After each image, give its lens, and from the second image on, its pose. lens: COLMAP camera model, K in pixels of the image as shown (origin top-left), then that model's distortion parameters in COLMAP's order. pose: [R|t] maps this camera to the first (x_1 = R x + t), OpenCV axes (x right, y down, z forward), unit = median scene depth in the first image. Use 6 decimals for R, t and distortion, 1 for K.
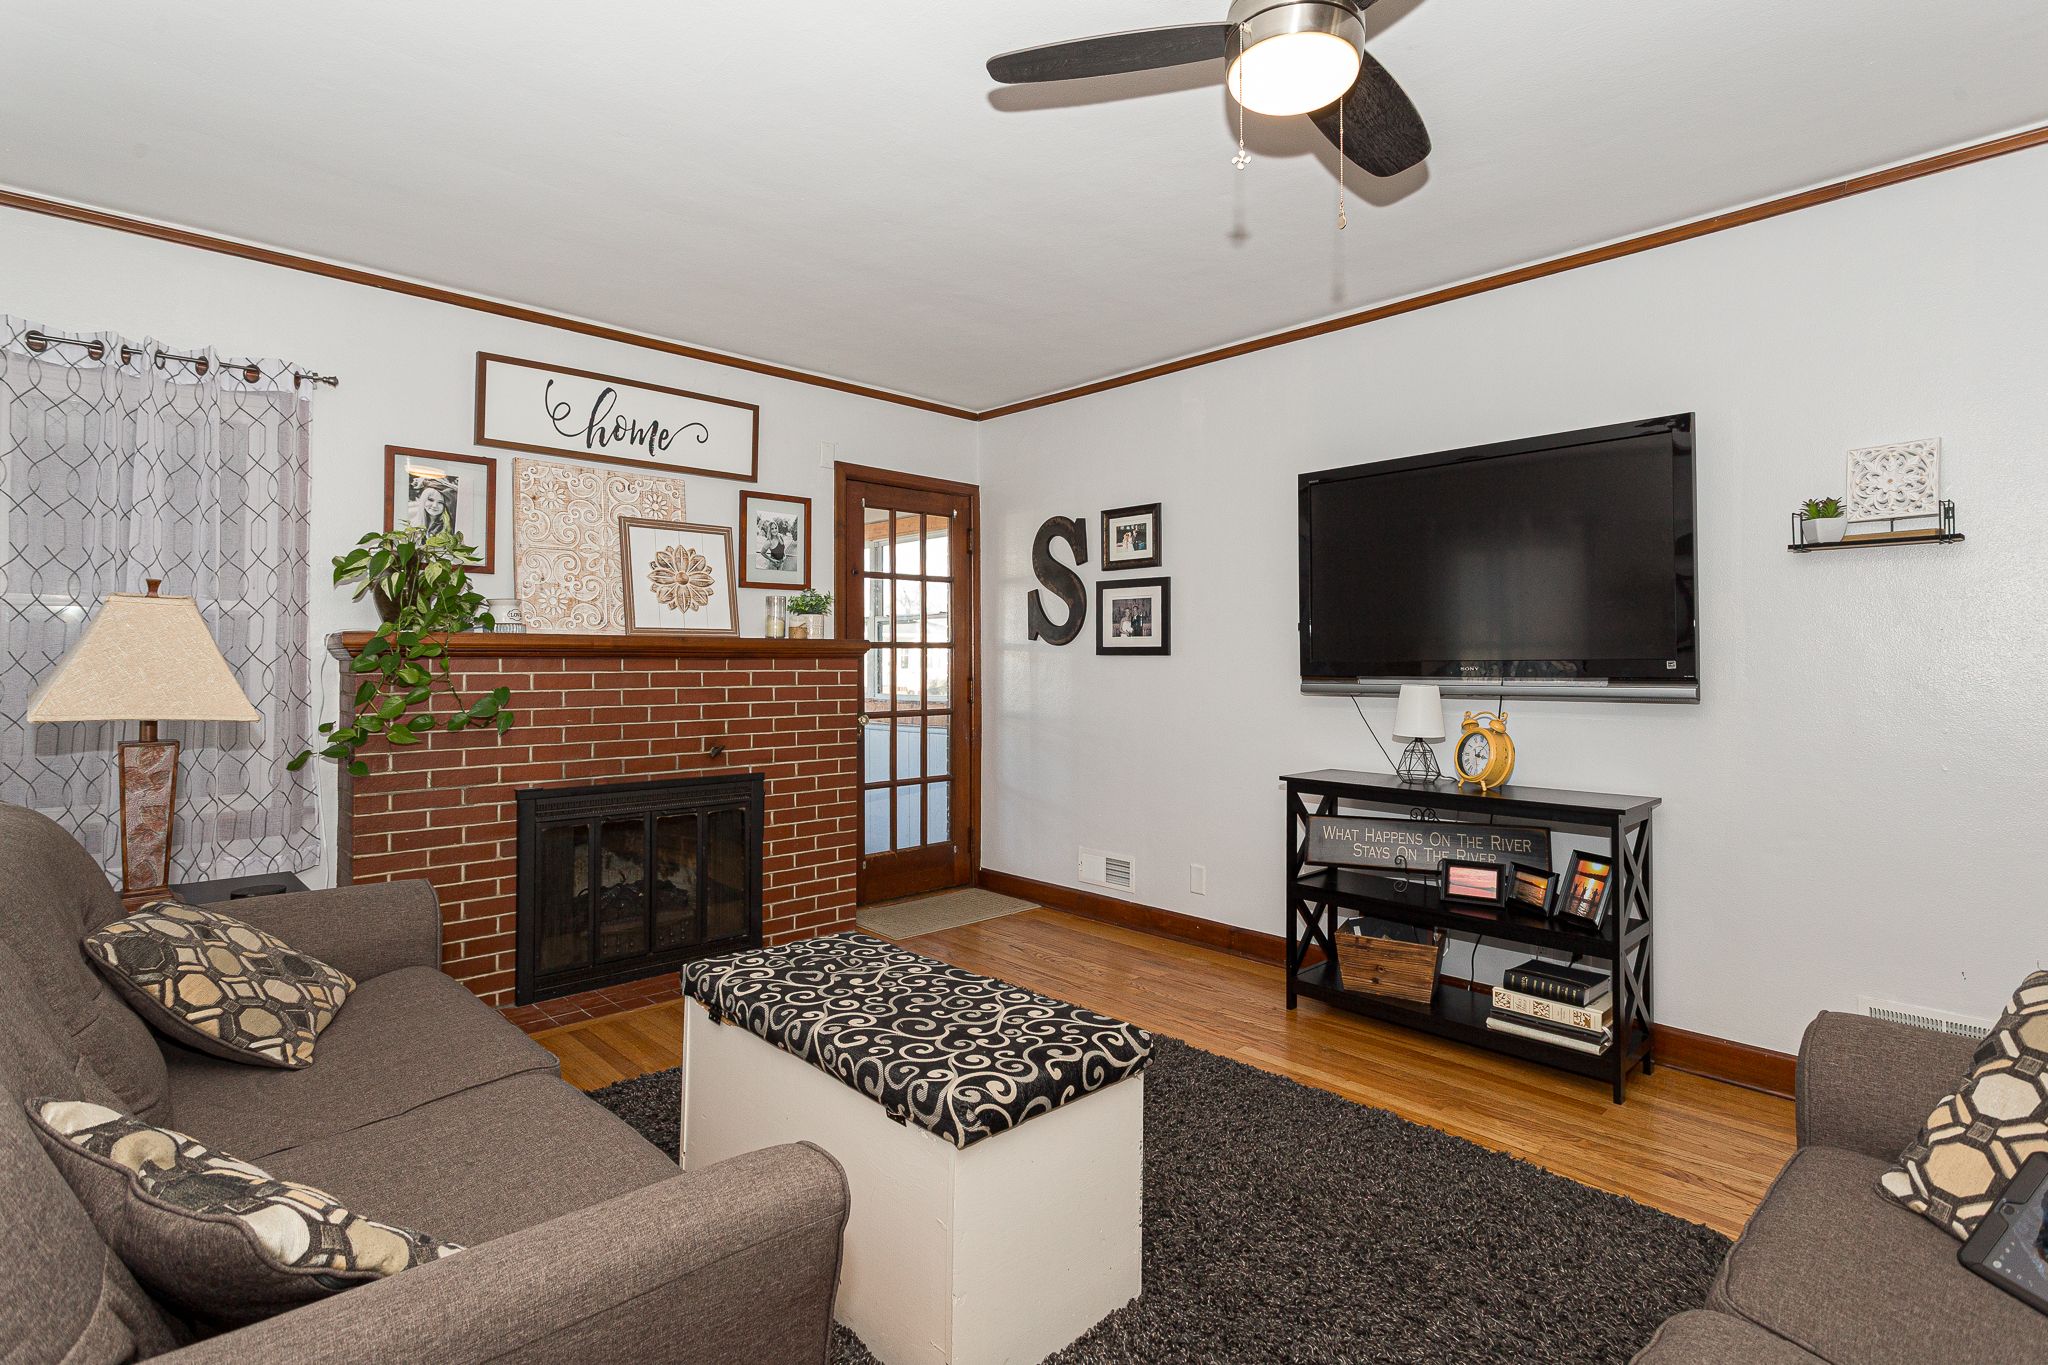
lens RADIAL K [[991.3, 0, 1019.7], [0, 991.3, 638.5], [0, 0, 1]] dist [0.000559, 0.000081]
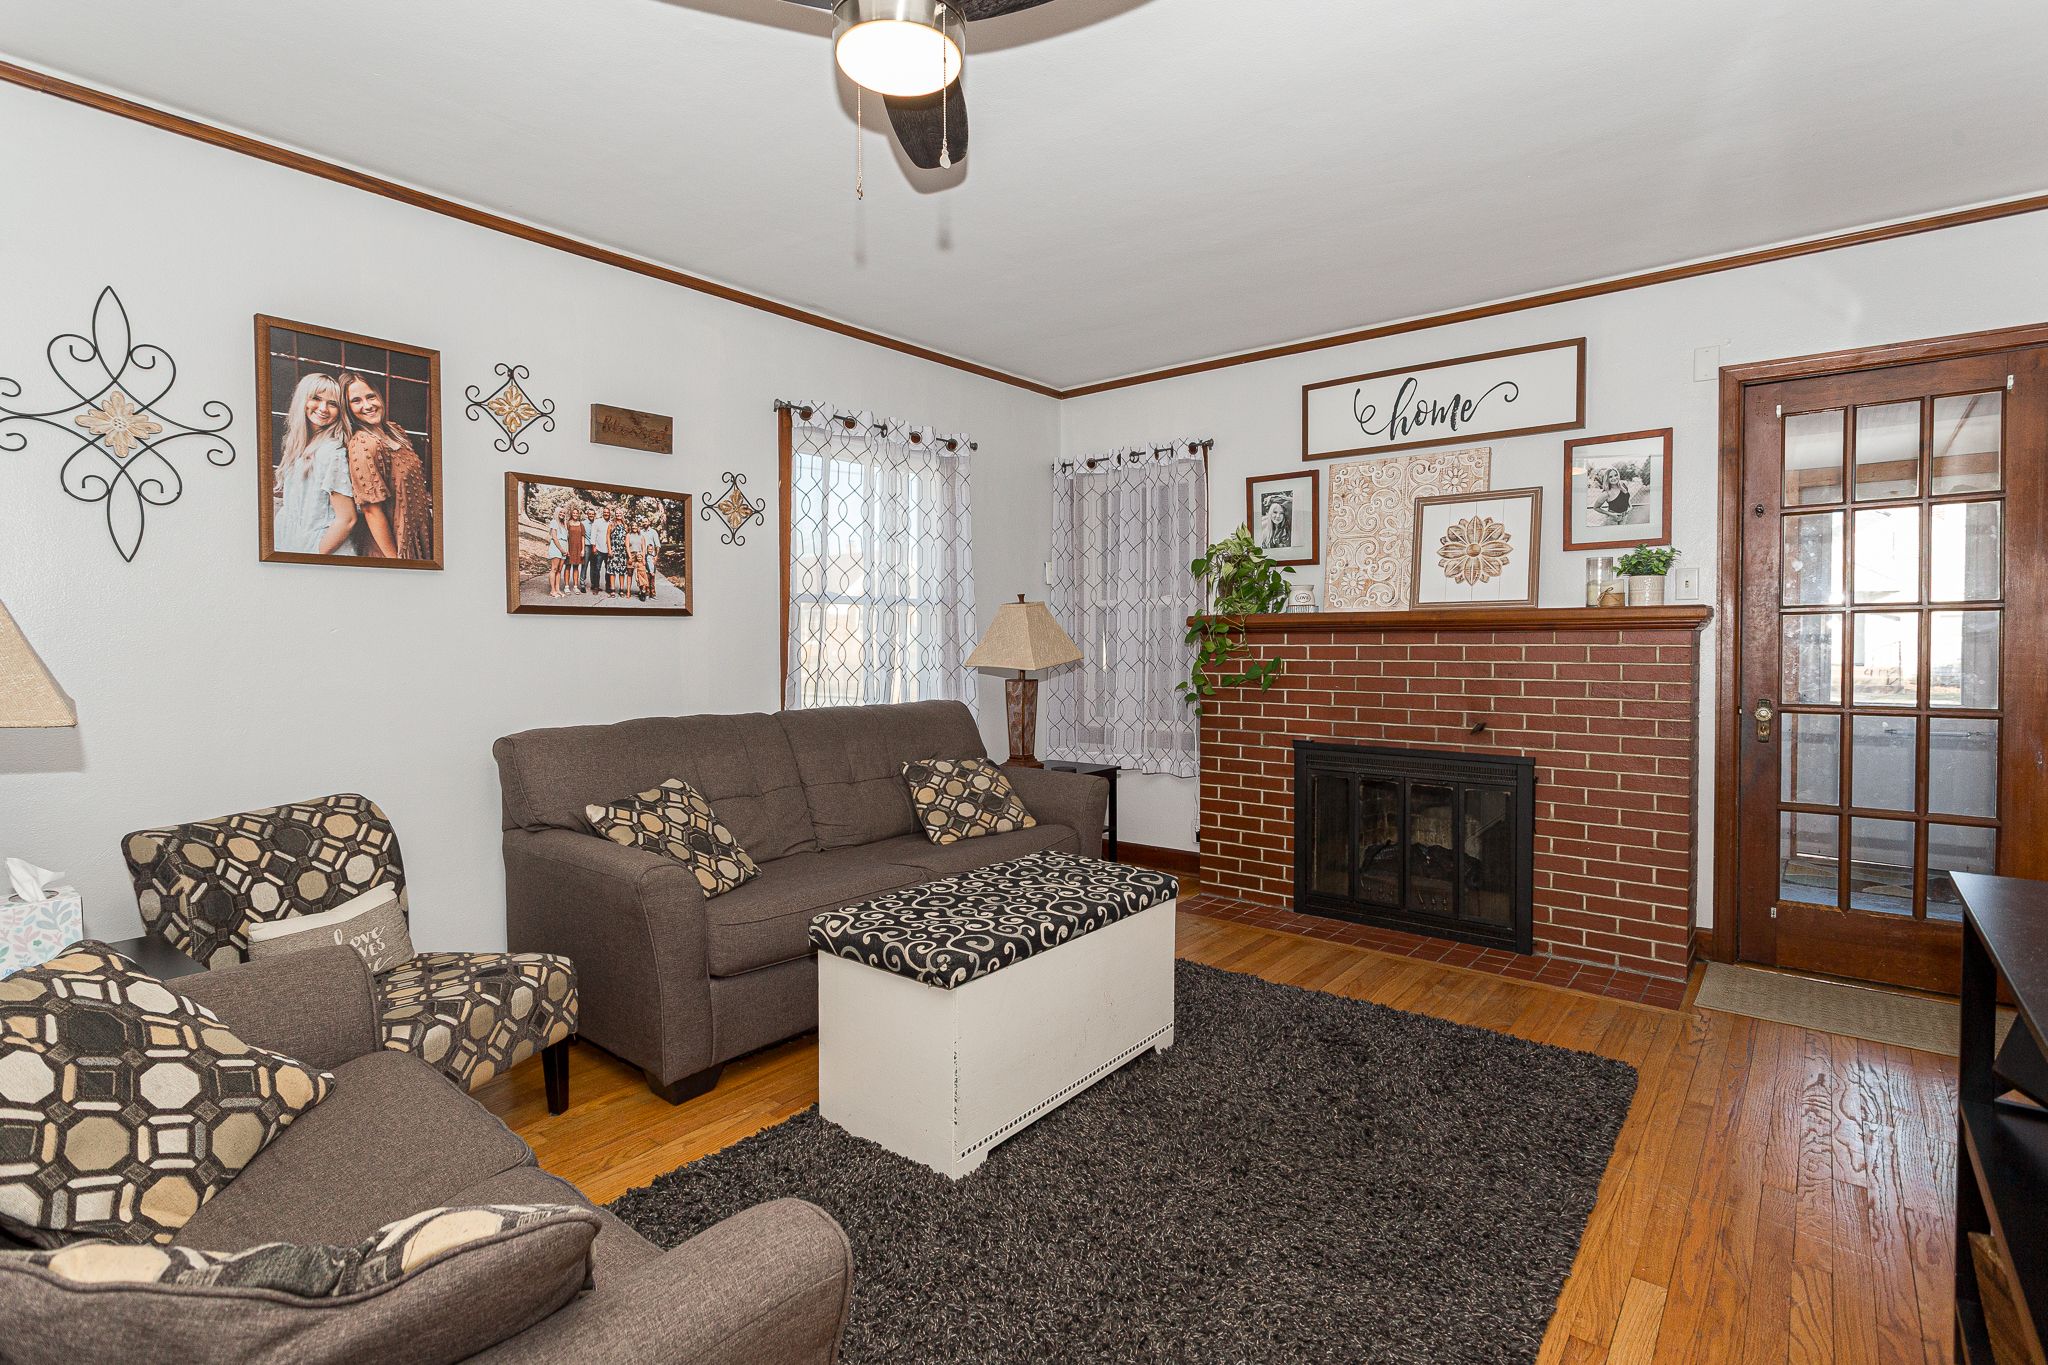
lens RADIAL K [[979.6, 0, 1011.1], [0, 979.6, 659.5], [0, 0, 1]] dist [0.000309, -0.000080]
pose [[0.139525, 0.020263, -0.990011, 0.583285], [0.027494, 0.999326, 0.024329, 0.011777], [0.989837, -0.030614, 0.138874, 0.429963]]
